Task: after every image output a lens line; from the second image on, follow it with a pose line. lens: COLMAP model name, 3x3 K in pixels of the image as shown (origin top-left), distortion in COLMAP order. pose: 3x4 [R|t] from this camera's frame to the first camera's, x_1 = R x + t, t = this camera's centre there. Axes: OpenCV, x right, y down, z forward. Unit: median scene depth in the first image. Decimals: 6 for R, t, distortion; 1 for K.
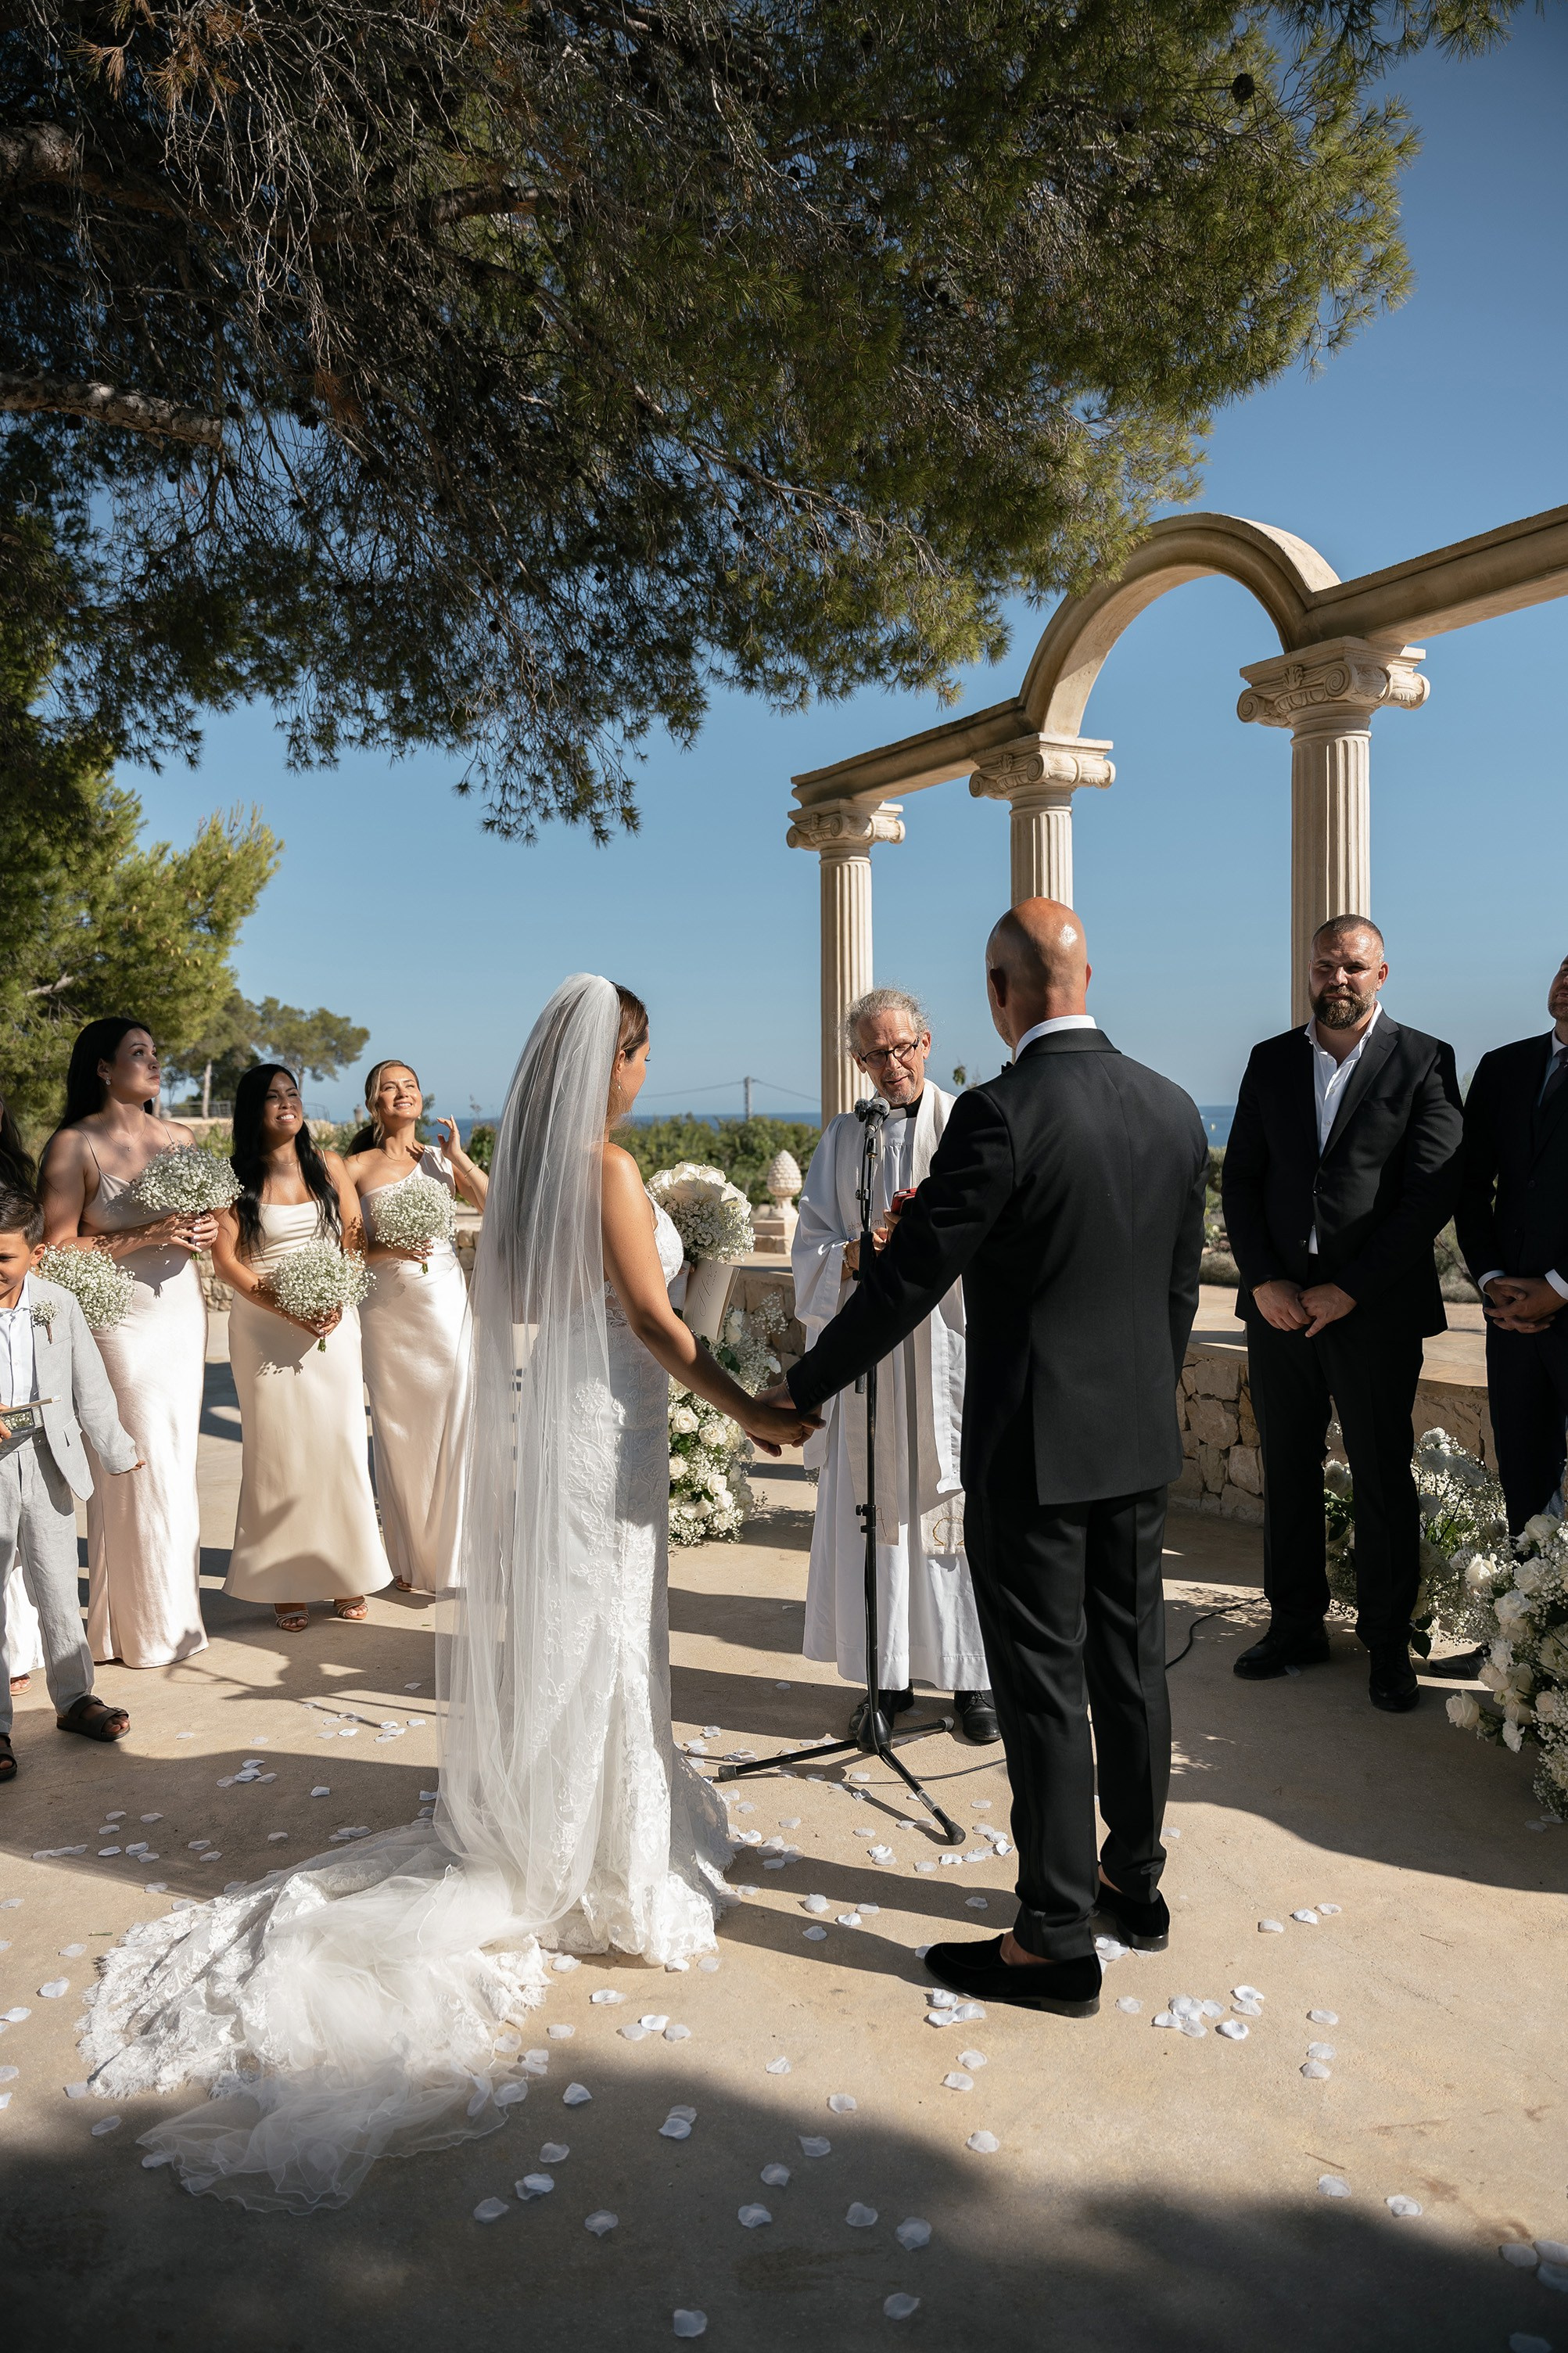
lens RADIAL K [[1534.2, 0, 784.0], [0, 1534.2, 1176.5], [0, 0, 1]] dist [-0.029045, 0.001293]
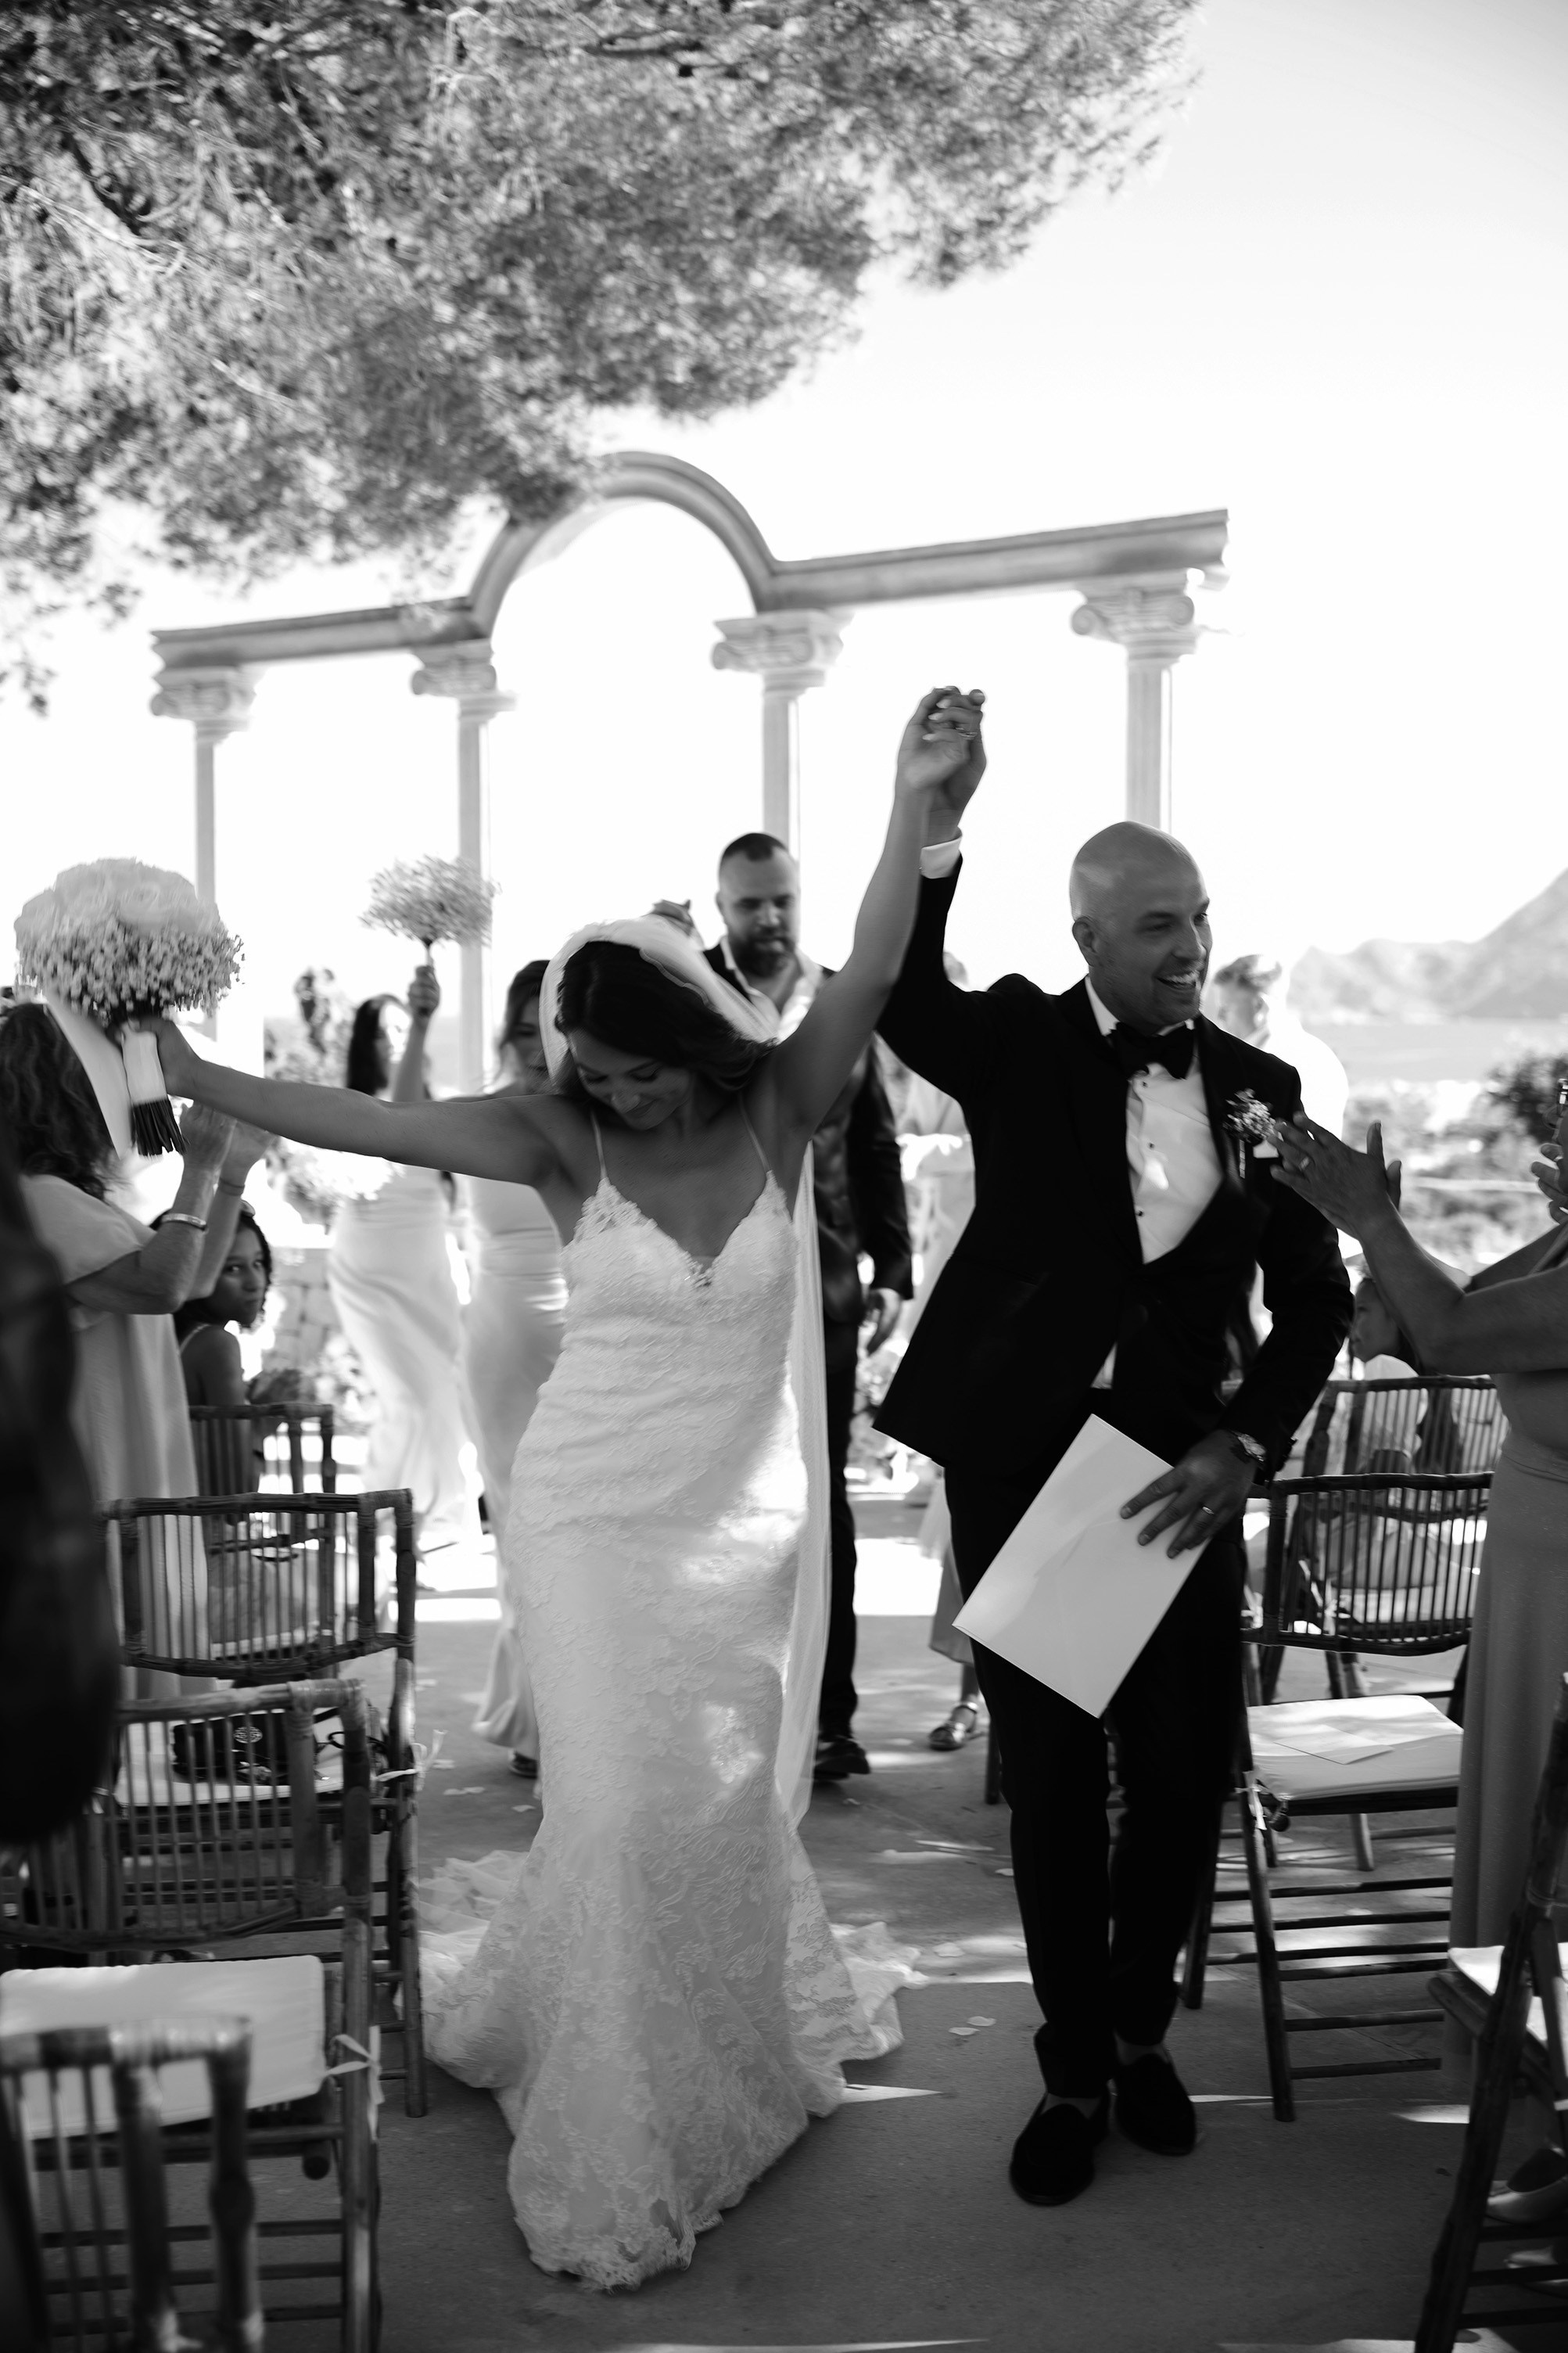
lens RADIAL K [[3180.8, 0, 848.4], [0, 3180.8, 1170.9], [0, 0, 1]] dist [0.013120, -0.012991]
pose [[0.918880, -0.016939, 0.394174, -0.397683], [0.015602, 0.999857, 0.006598, 0.027420], [-0.394229, 0.000087, 0.919012, -0.861310]]
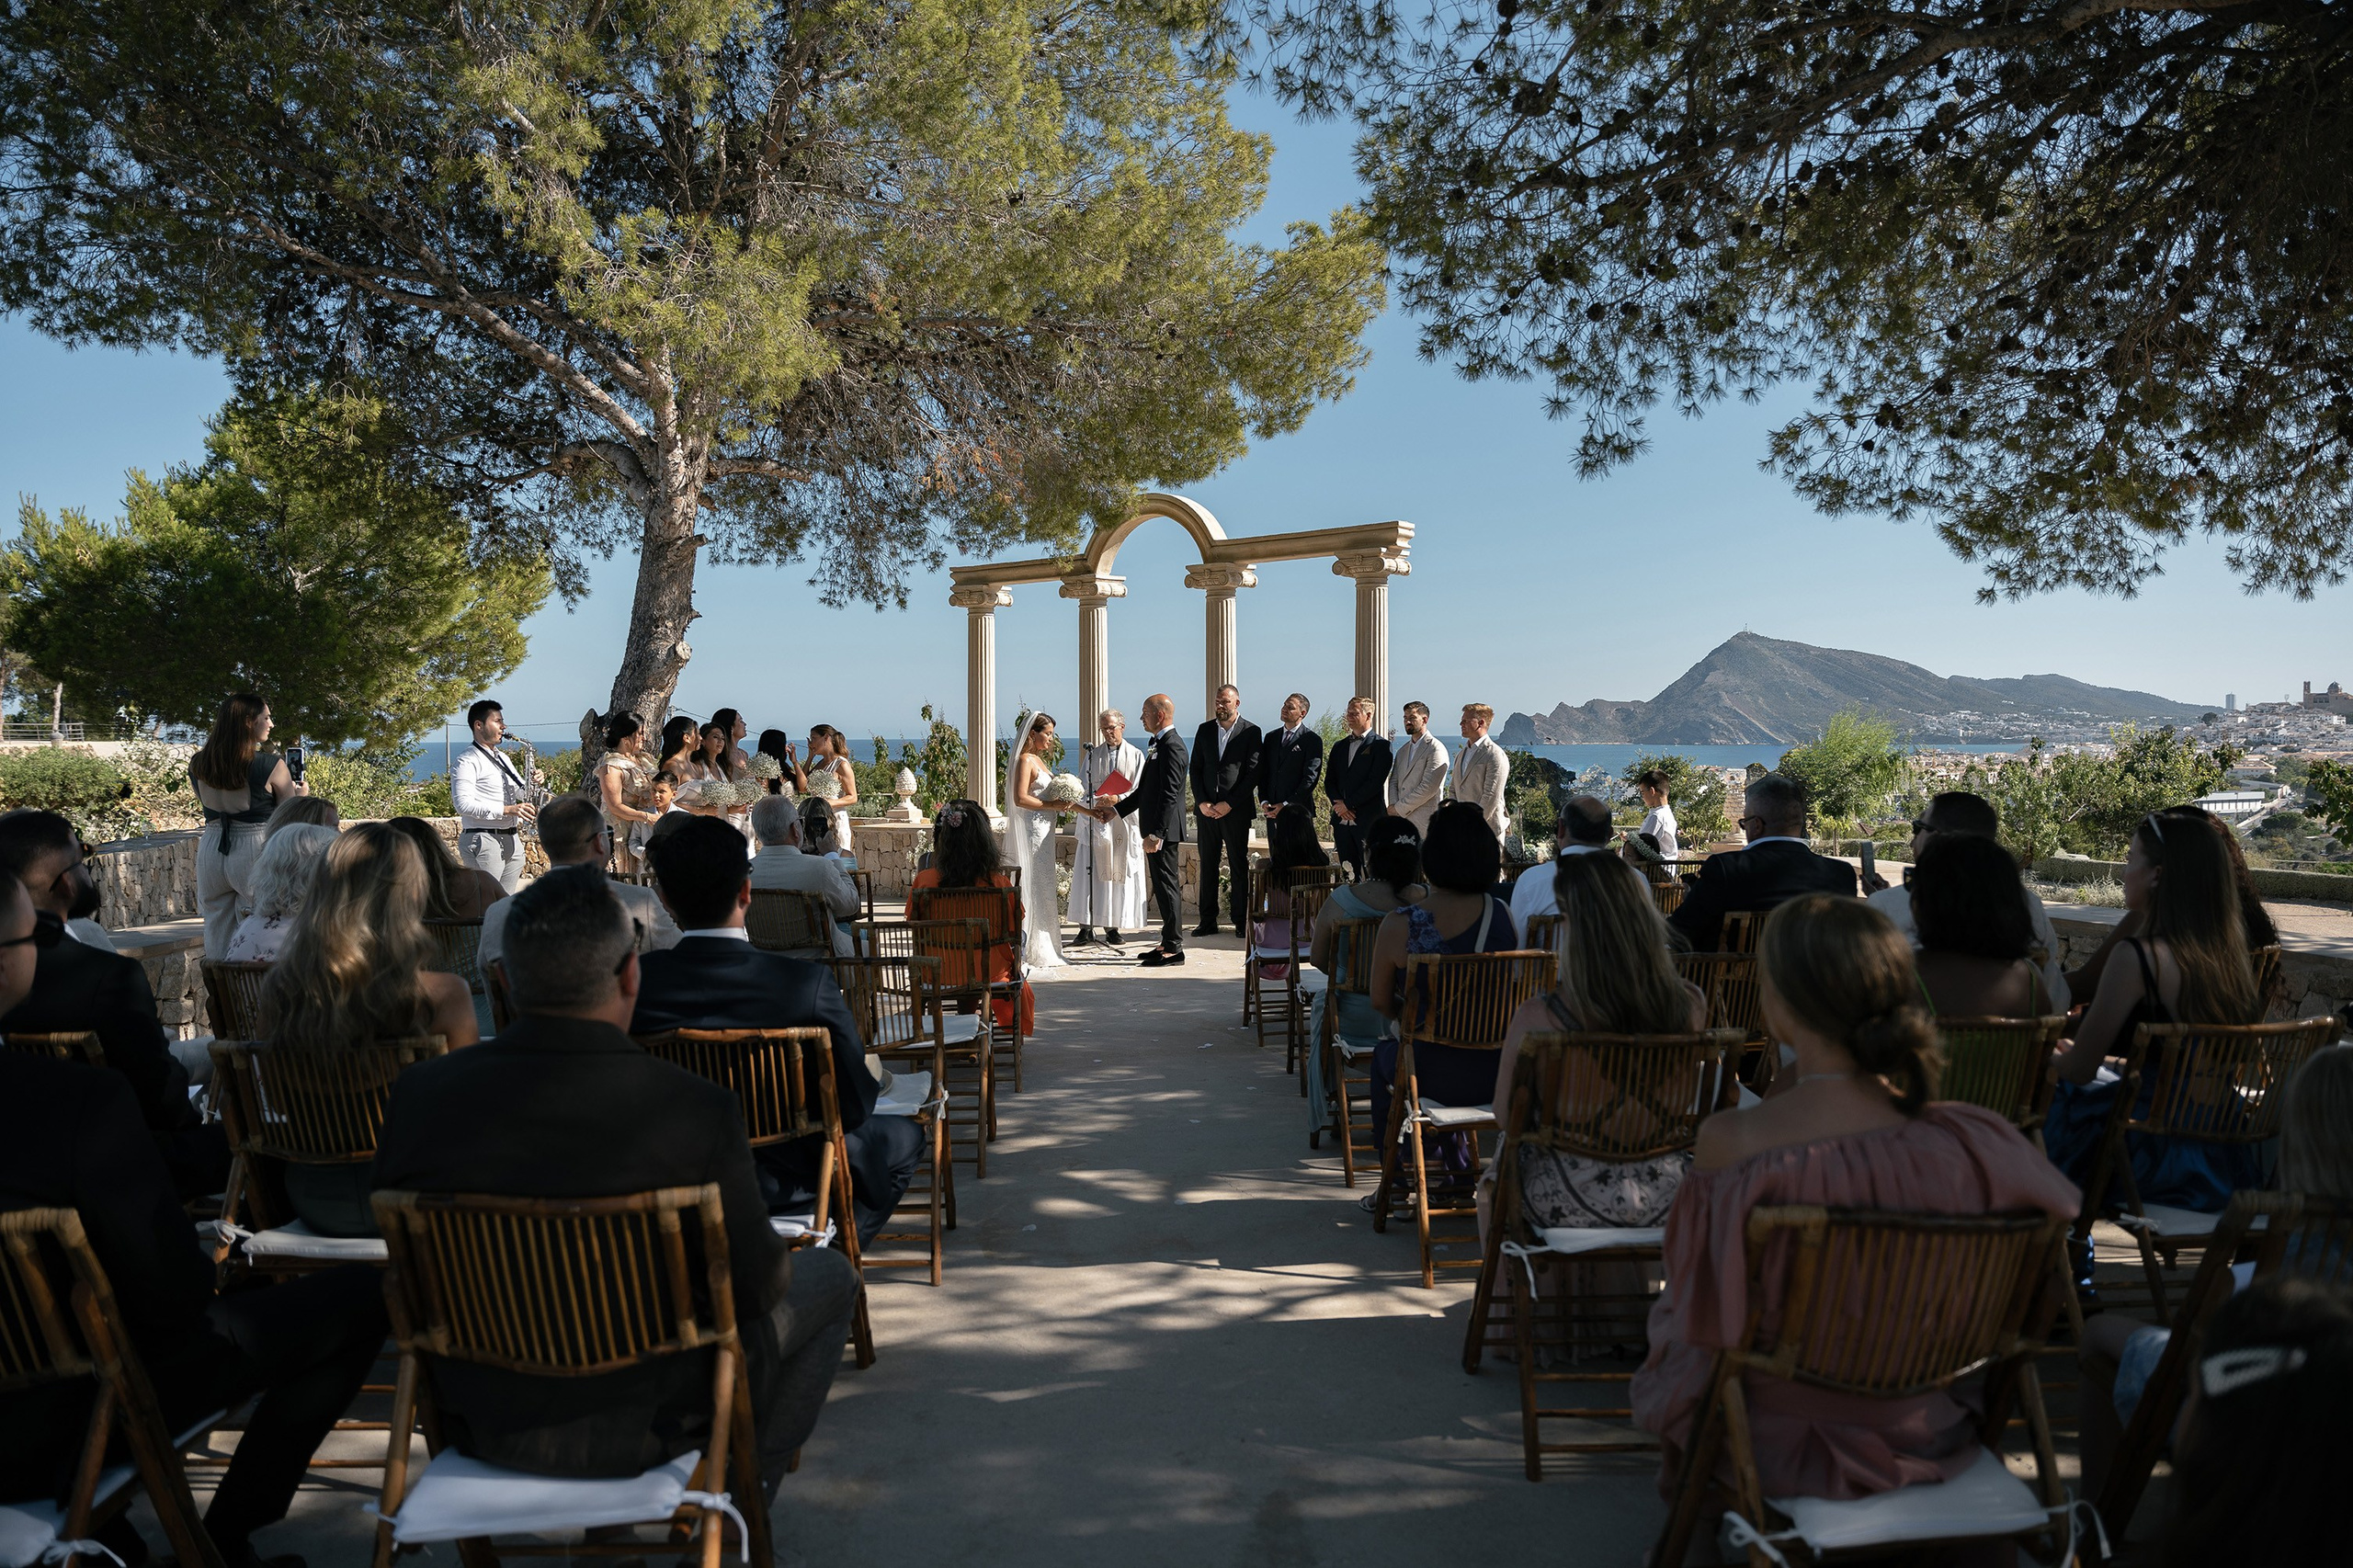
lens RADIAL K [[1612.6, 0, 1176.5], [0, 1612.6, 784.0], [0, 0, 1]] dist [0.001693, -0.000097]
pose [[0.948633, -0.003478, 0.316359, -0.441165], [0.007502, 0.999906, -0.011503, 0.039008], [-0.316290, 0.013286, 0.948570, -1.192008]]
